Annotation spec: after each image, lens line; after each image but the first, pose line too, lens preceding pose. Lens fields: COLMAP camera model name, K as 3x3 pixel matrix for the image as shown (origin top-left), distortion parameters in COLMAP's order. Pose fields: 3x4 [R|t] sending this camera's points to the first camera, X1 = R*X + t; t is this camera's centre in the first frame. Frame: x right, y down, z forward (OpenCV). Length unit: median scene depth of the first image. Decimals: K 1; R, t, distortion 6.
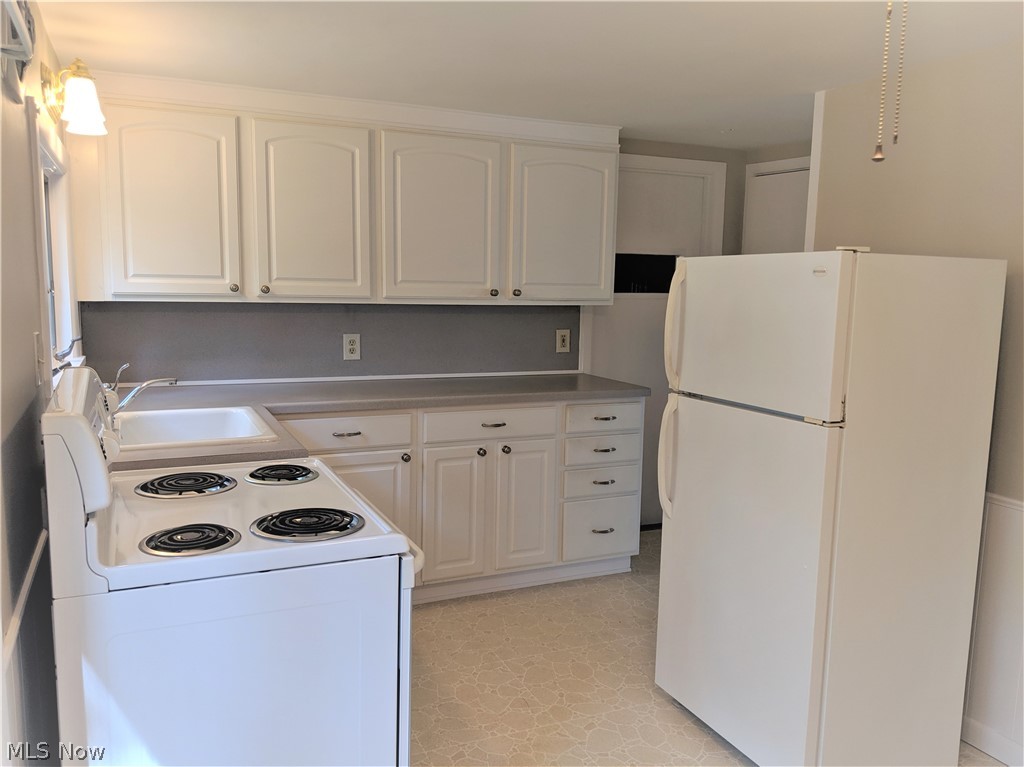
lens RADIAL K [[825.9, 0, 513.4], [0, 825.9, 387.0], [0, 0, 1]] dist [0.037214, -0.004564]
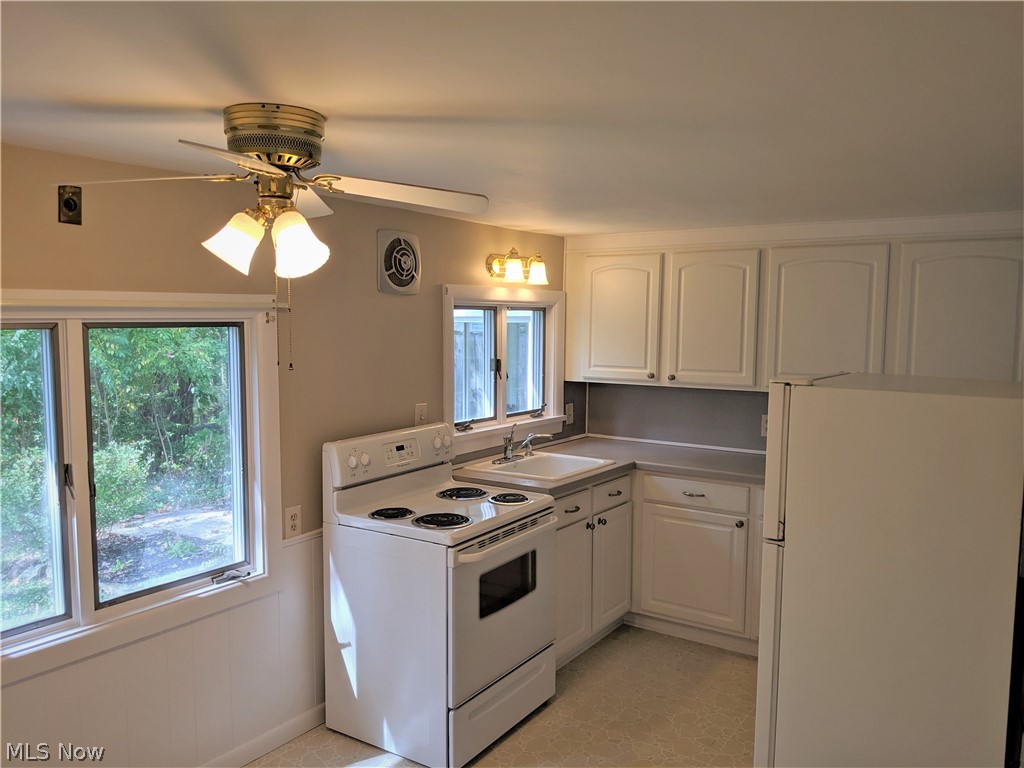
lens RADIAL K [[825.9, 0, 515.1], [0, 825.9, 386.2], [0, 0, 1]] dist [0.037214, -0.004564]
pose [[0.524533, 0.055706, -0.849566, 0.710597], [-0.109644, 0.993968, -0.002521, -0.073378], [0.844301, 0.094472, 0.527476, 0.084442]]
